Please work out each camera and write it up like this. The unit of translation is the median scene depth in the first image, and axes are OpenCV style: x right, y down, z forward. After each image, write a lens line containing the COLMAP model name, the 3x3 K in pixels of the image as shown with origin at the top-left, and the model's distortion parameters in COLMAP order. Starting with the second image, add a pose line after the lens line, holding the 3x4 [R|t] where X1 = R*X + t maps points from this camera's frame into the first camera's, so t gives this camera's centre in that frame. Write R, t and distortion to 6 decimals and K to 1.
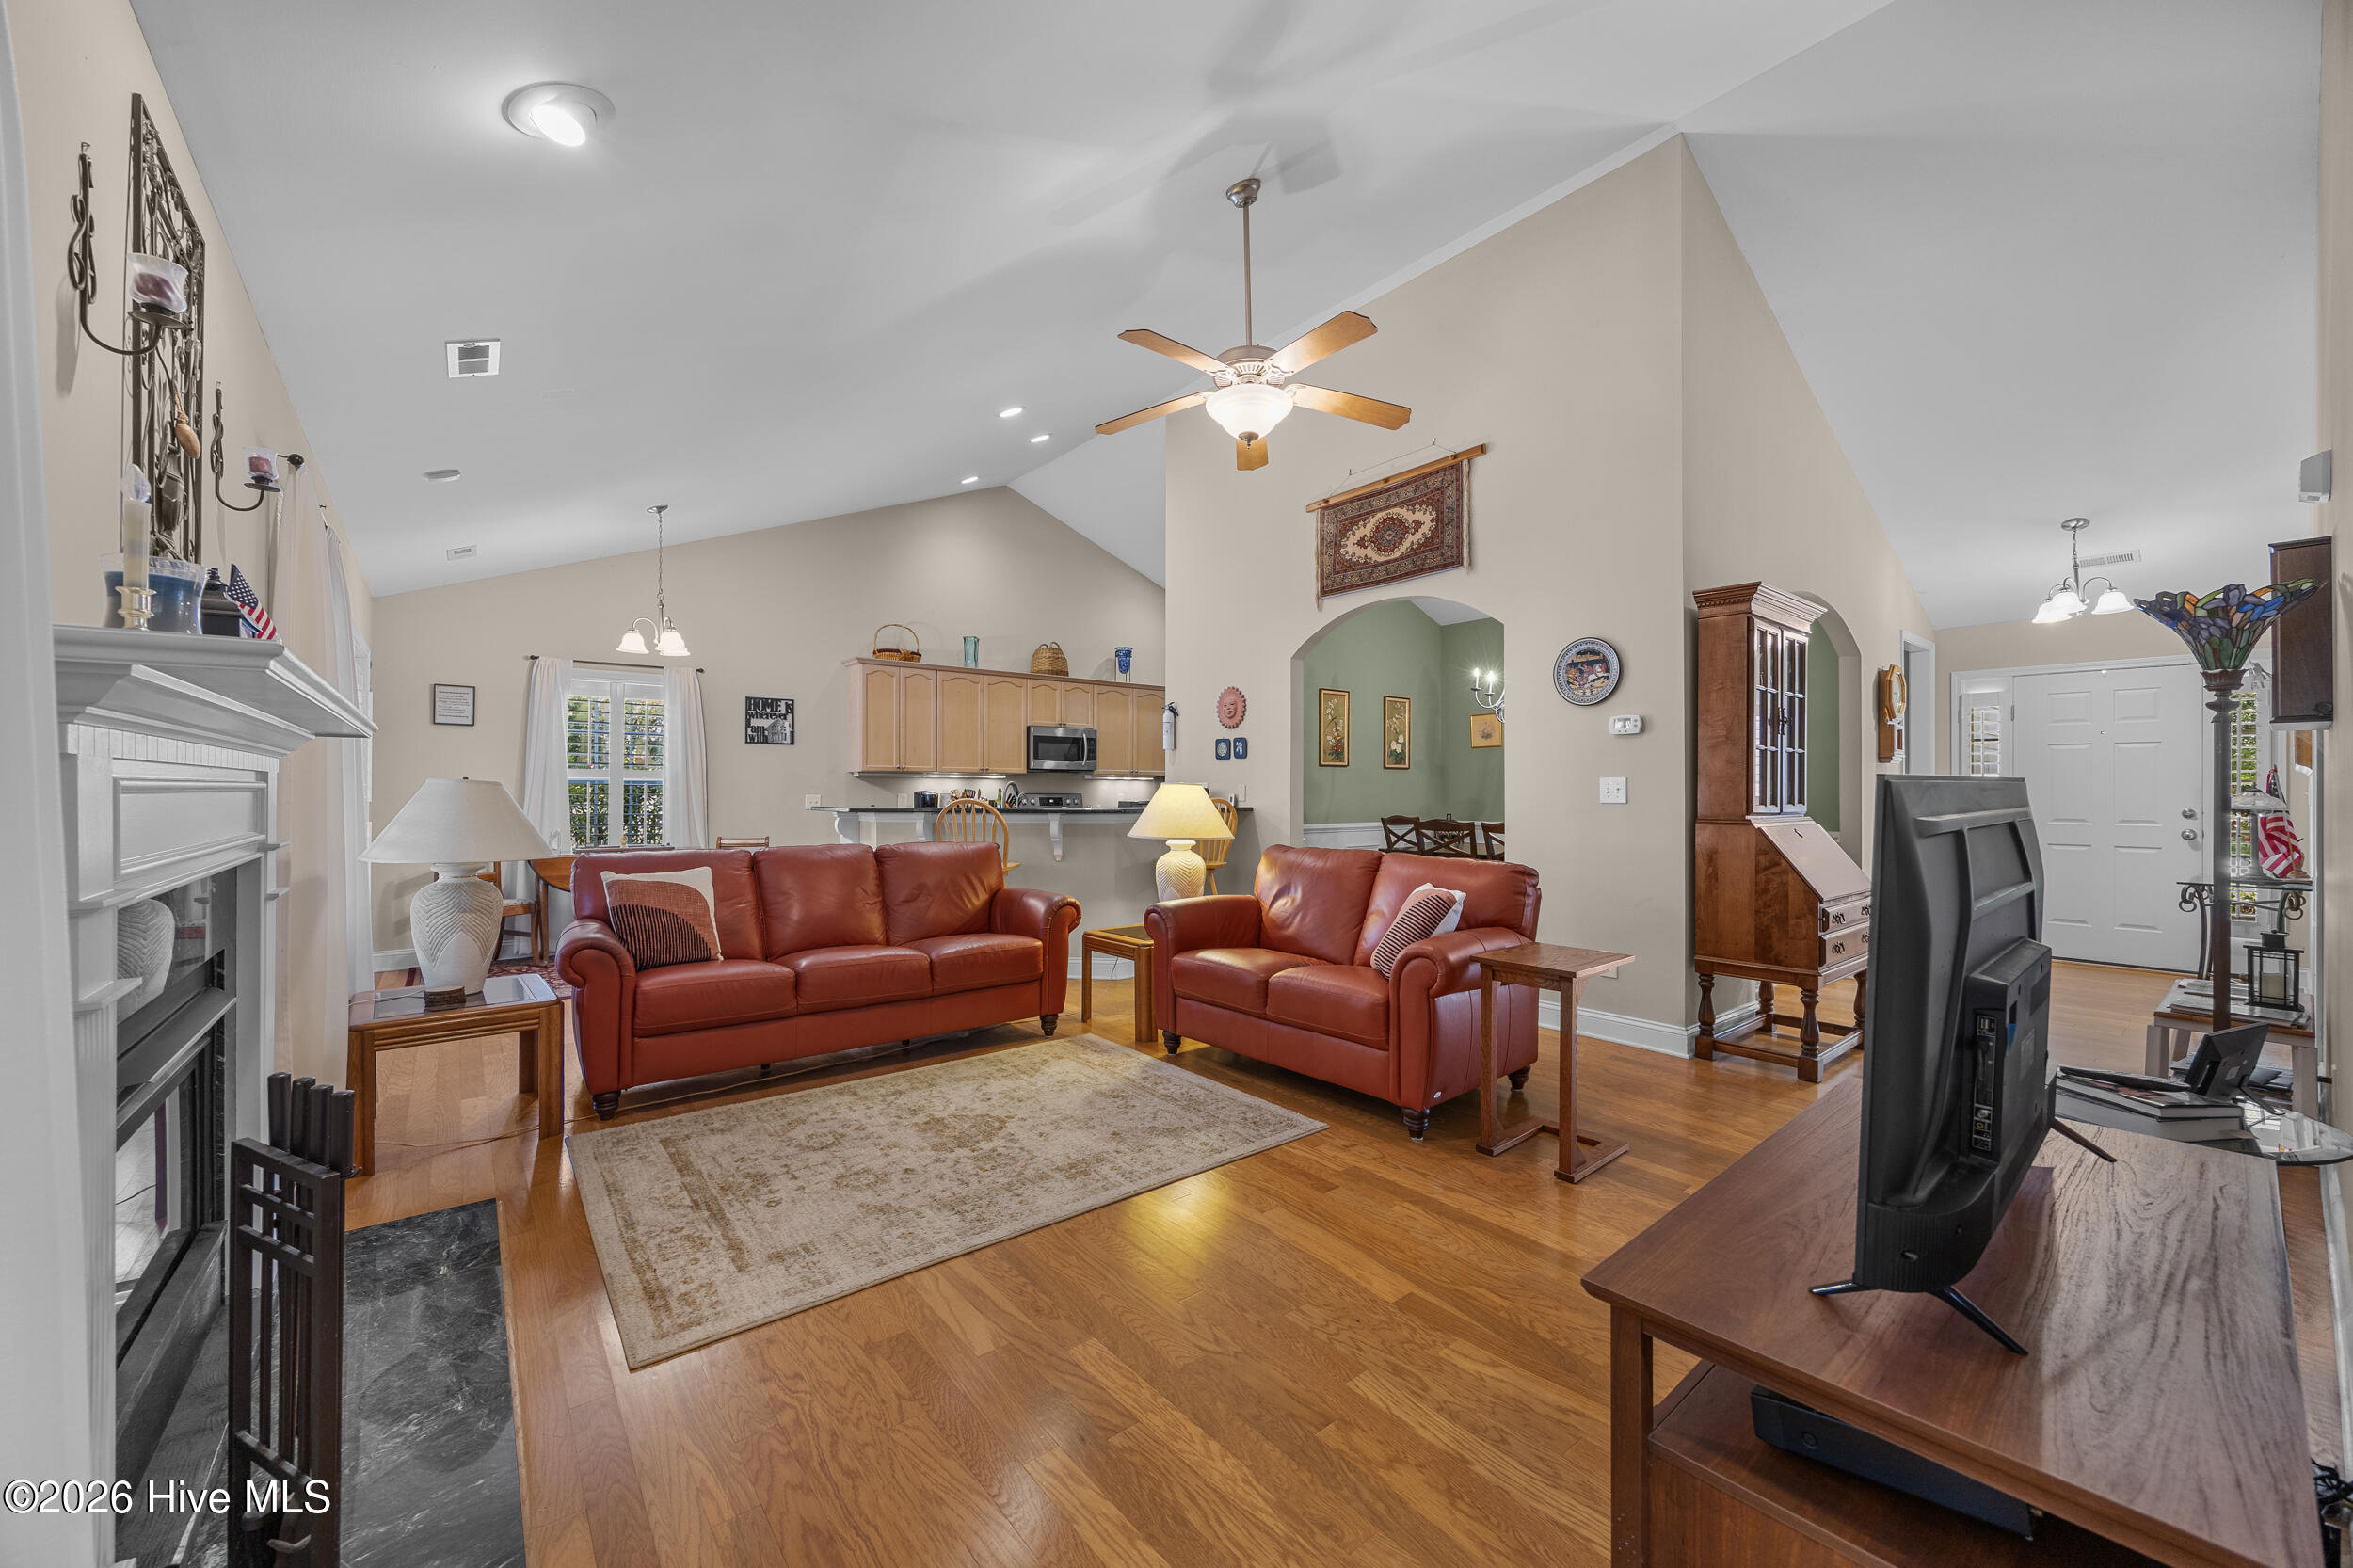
lens RADIAL K [[898.5, 0, 1169.6], [0, 898.5, 784.1], [0, 0, 1]] dist [-0.000929, -0.000466]
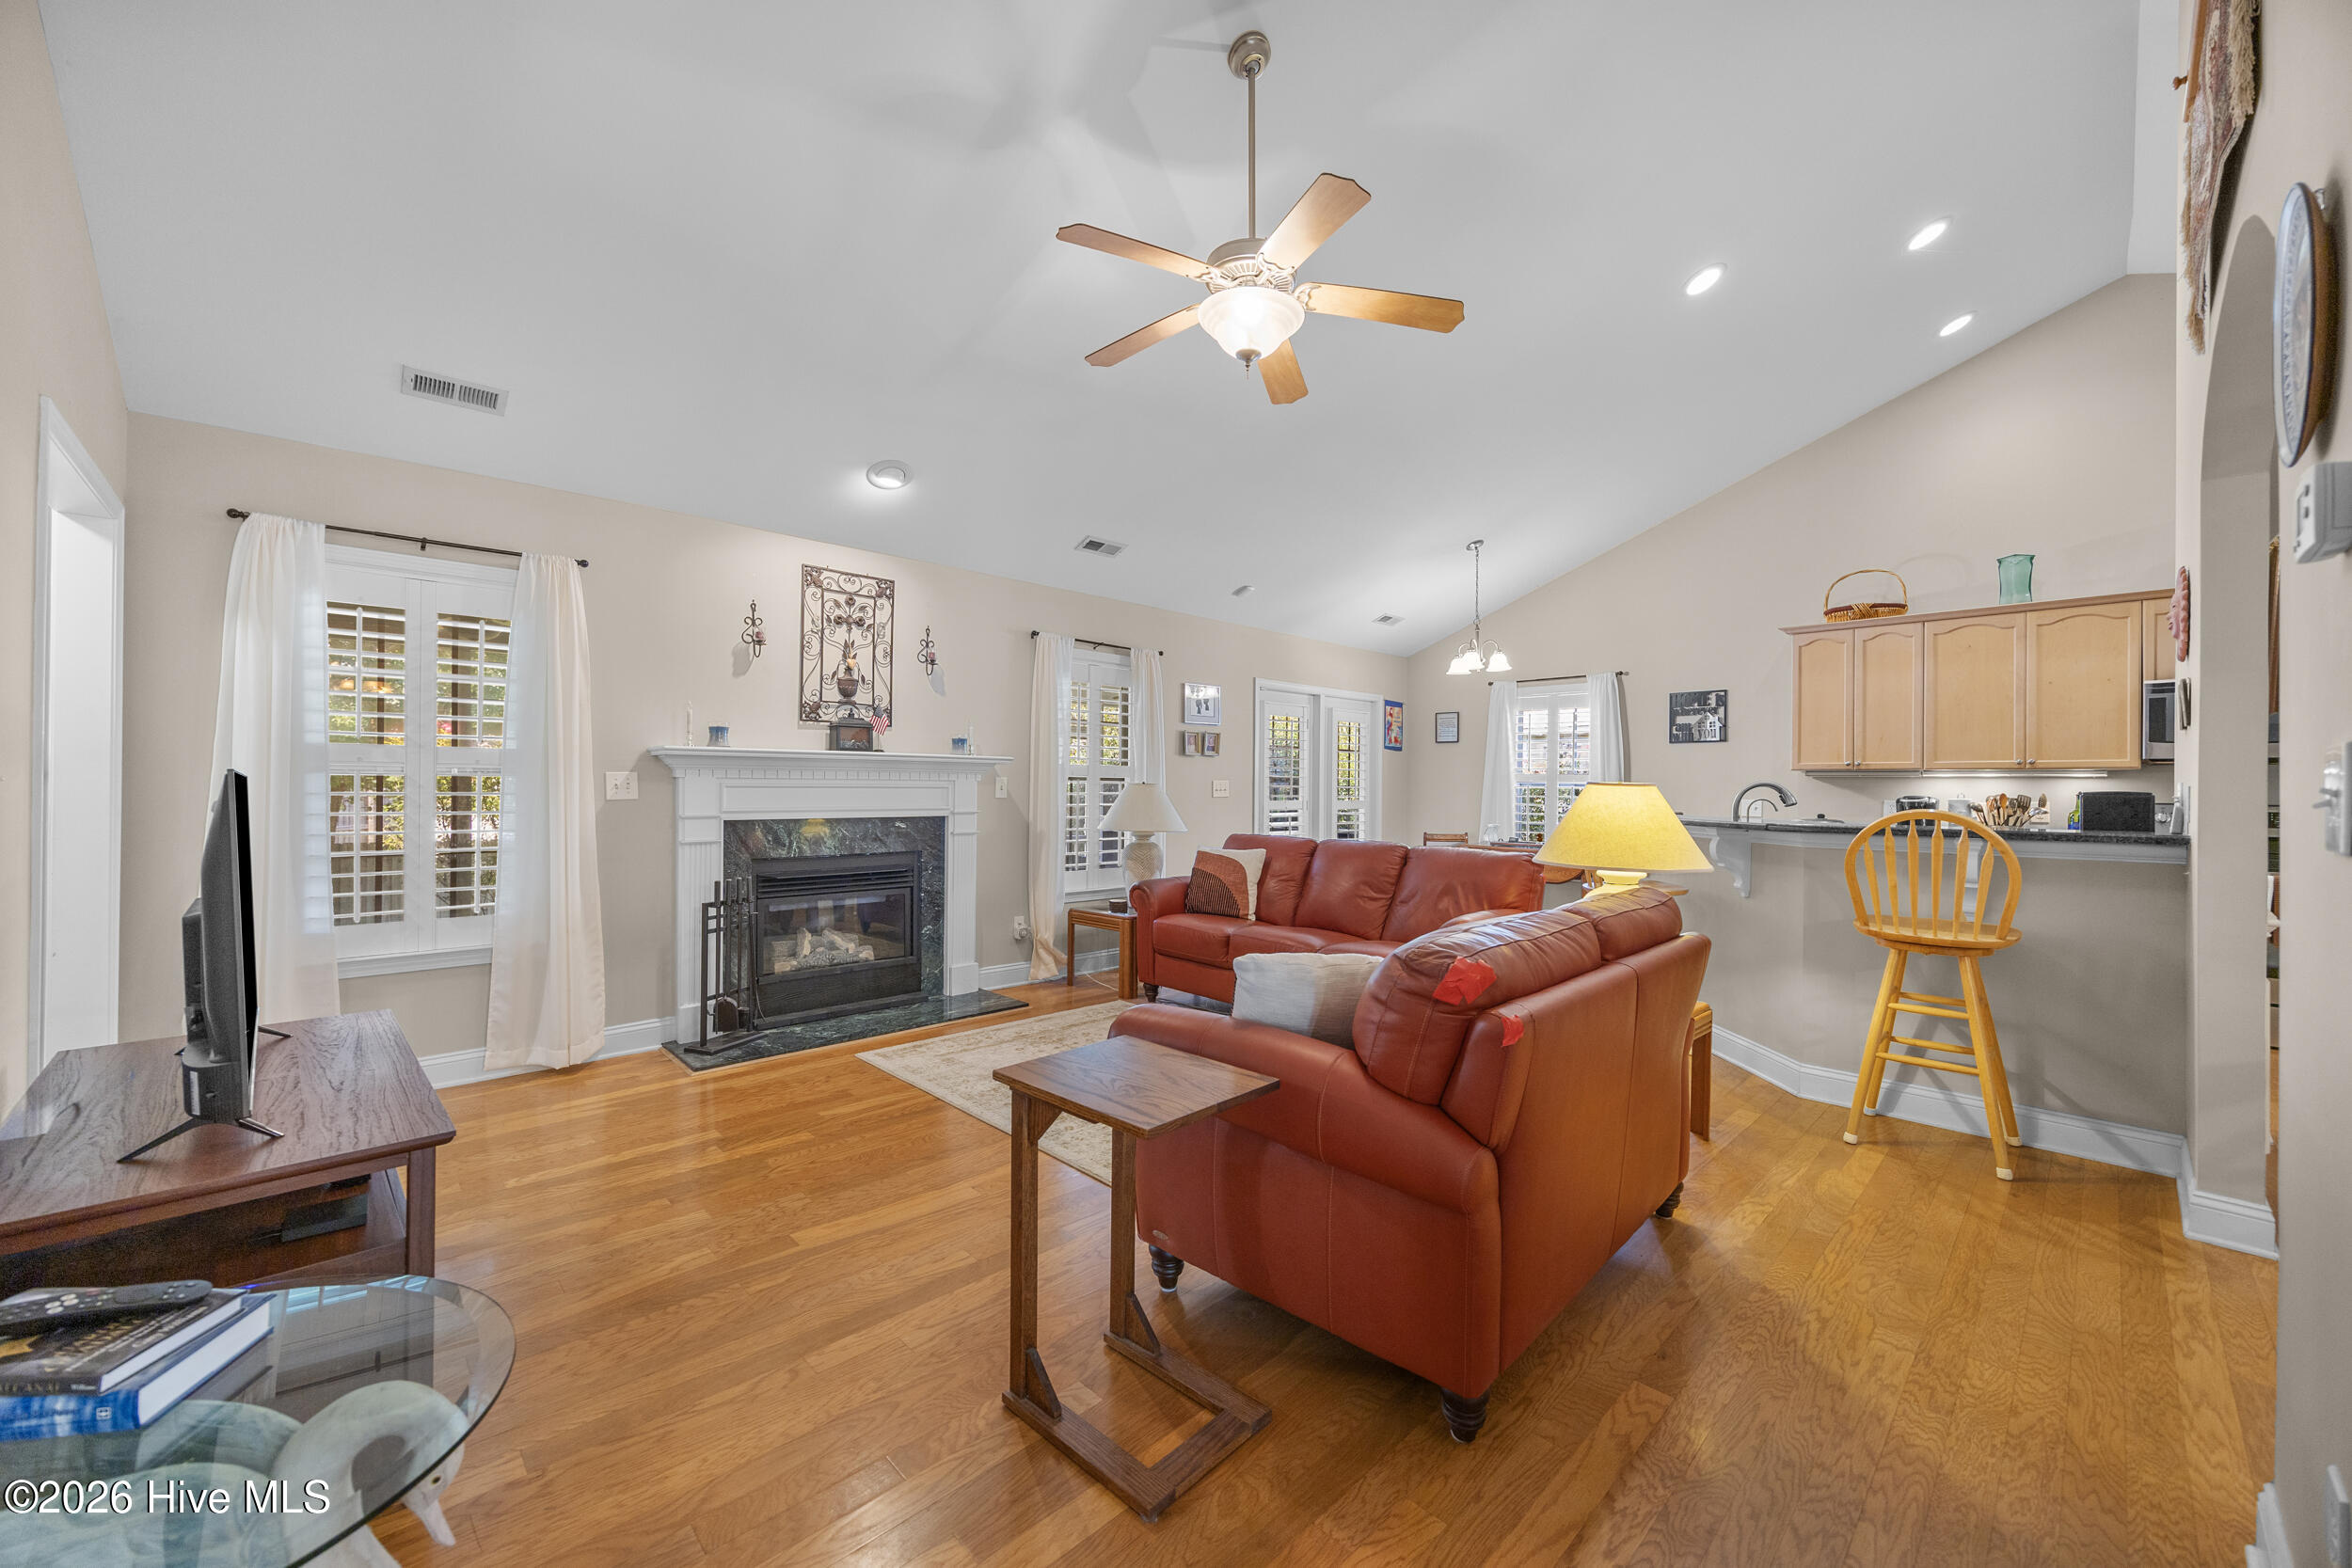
lens RADIAL K [[898.1, 0, 1165.2], [0, 898.1, 787.6], [0, 0, 1]] dist [-0.000929, -0.000466]
pose [[0.087183, -0.000436, -0.996192, 0.644199], [-0.001299, 0.999999, -0.000551, 0.002871], [0.996191, 0.001342, 0.087183, 0.619190]]
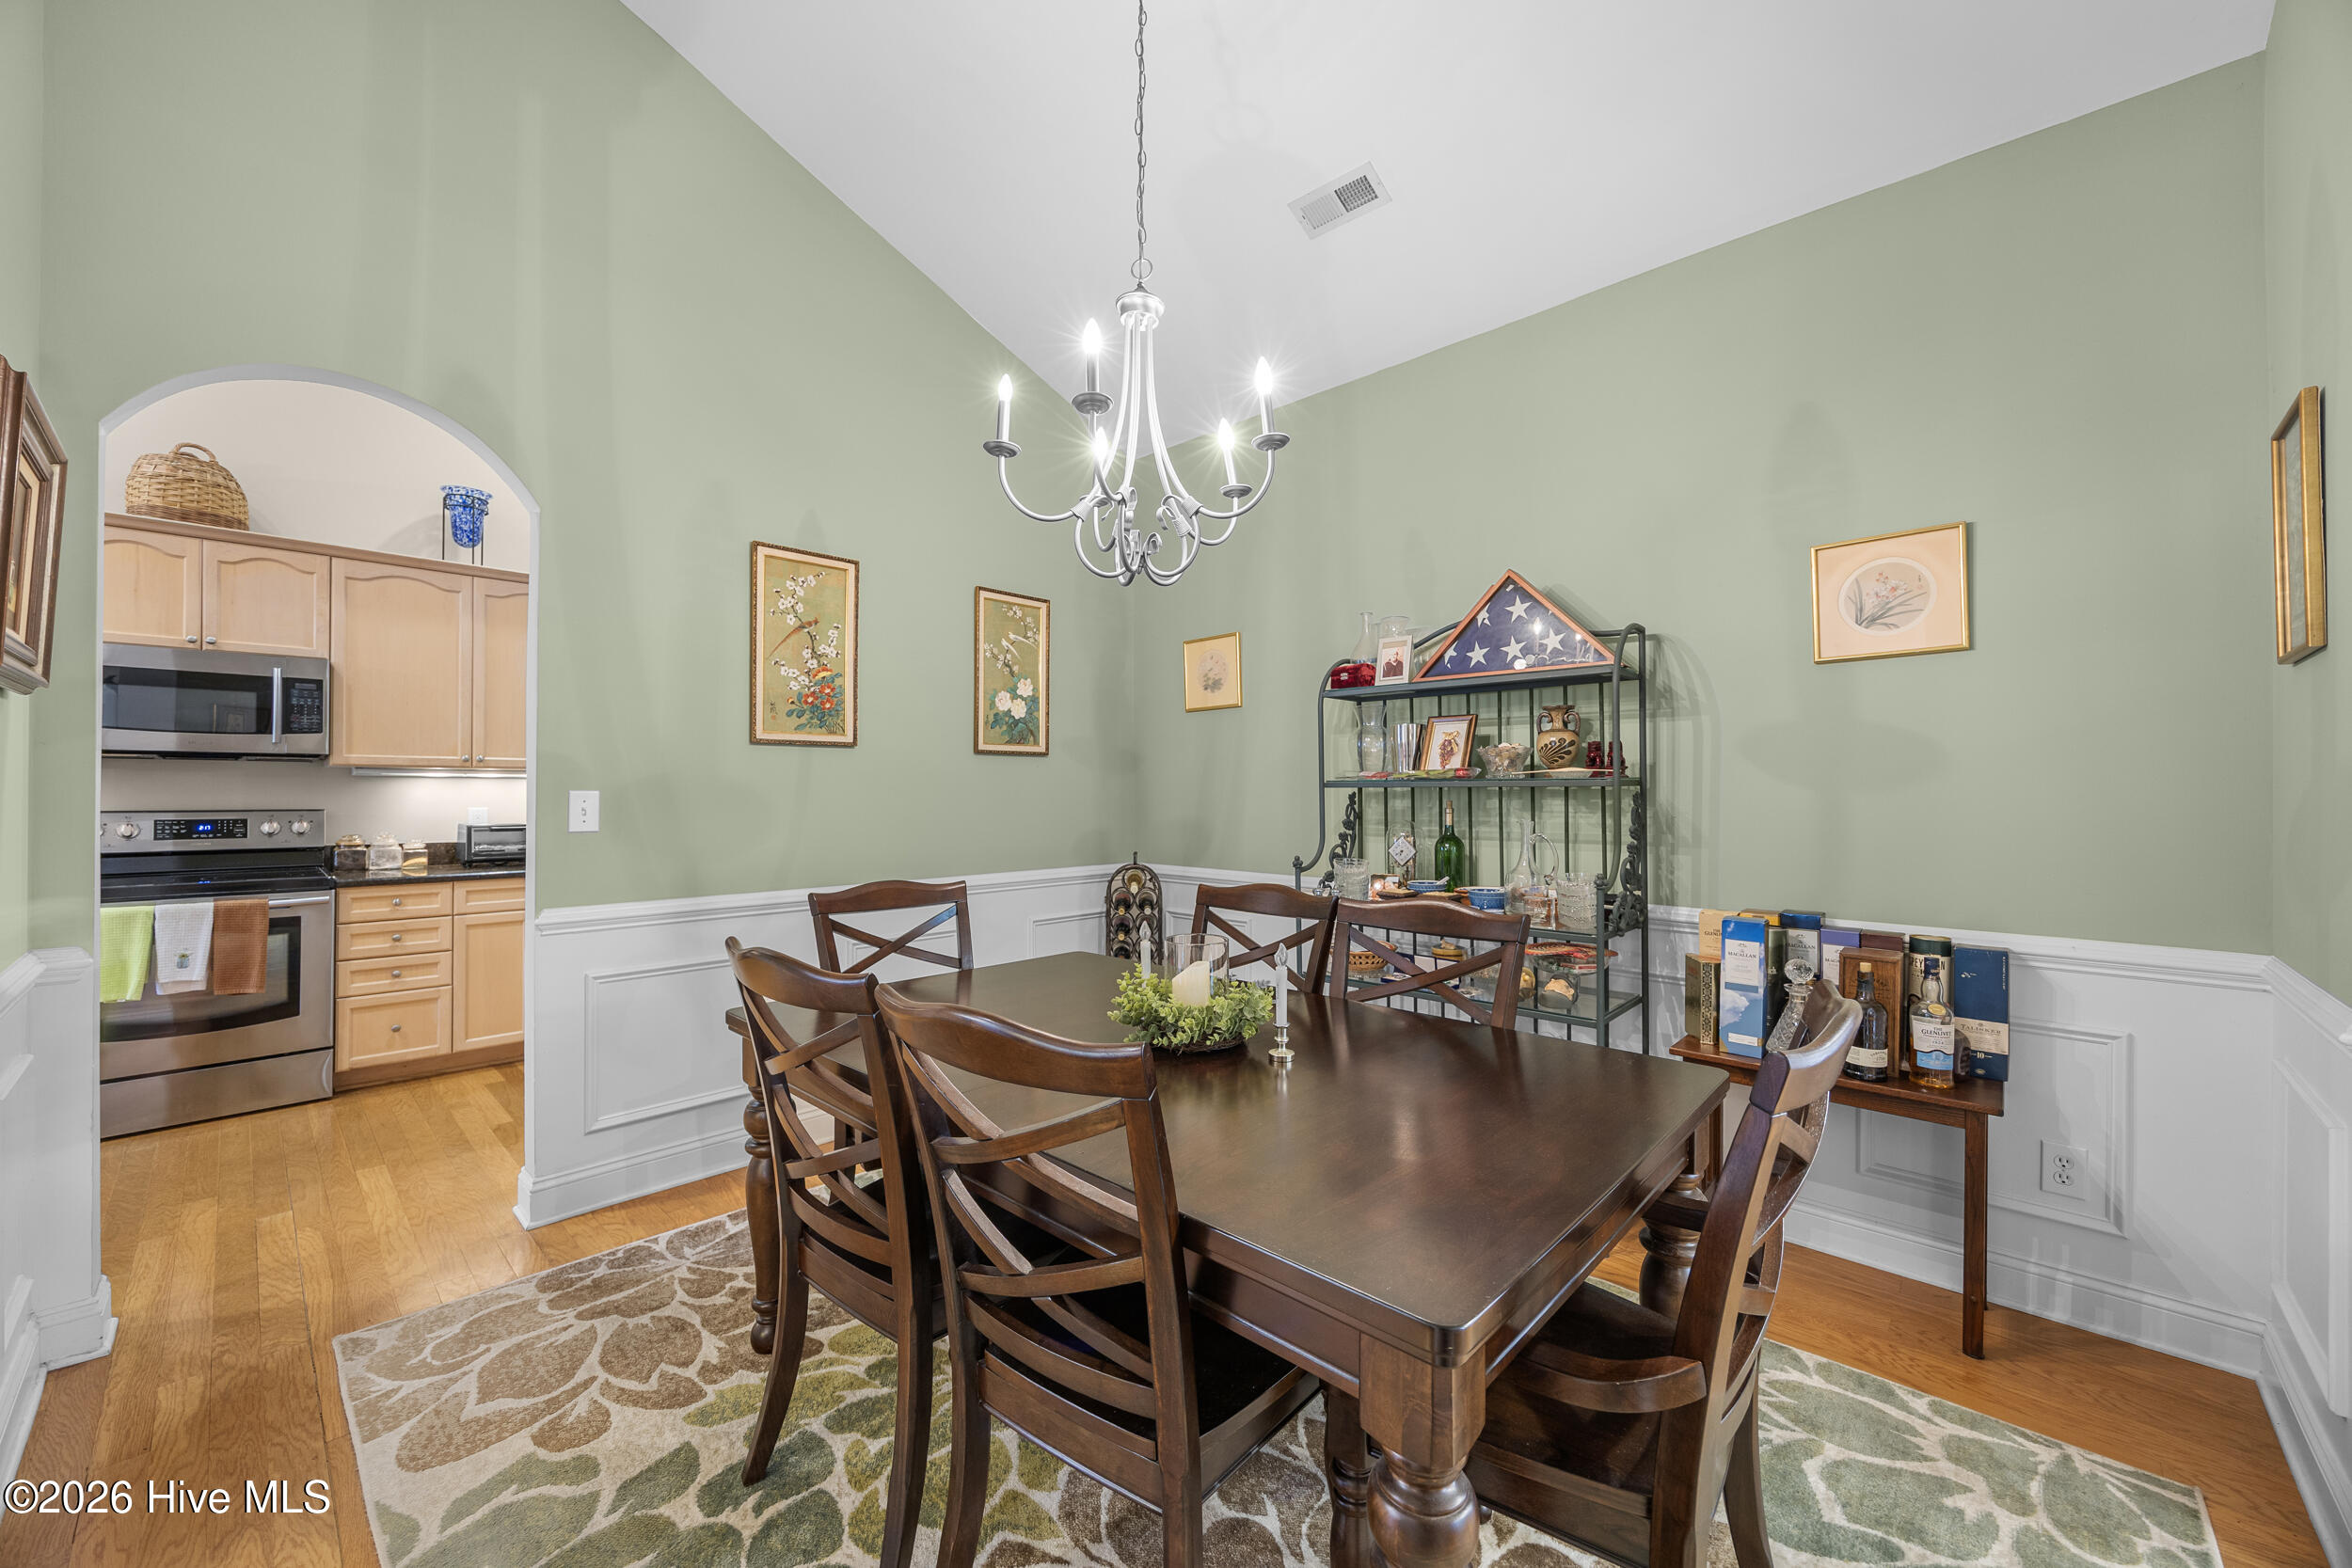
lens RADIAL K [[898.1, 0, 1165.5], [0, 898.1, 776.9], [0, 0, 1]] dist [-0.000929, -0.000466]
pose [[0.990706, 0.001391, 0.136013, 0.492518], [-0.000842, 0.999991, -0.004090, -0.006633], [-0.136017, 0.003937, 0.990699, 1.006339]]
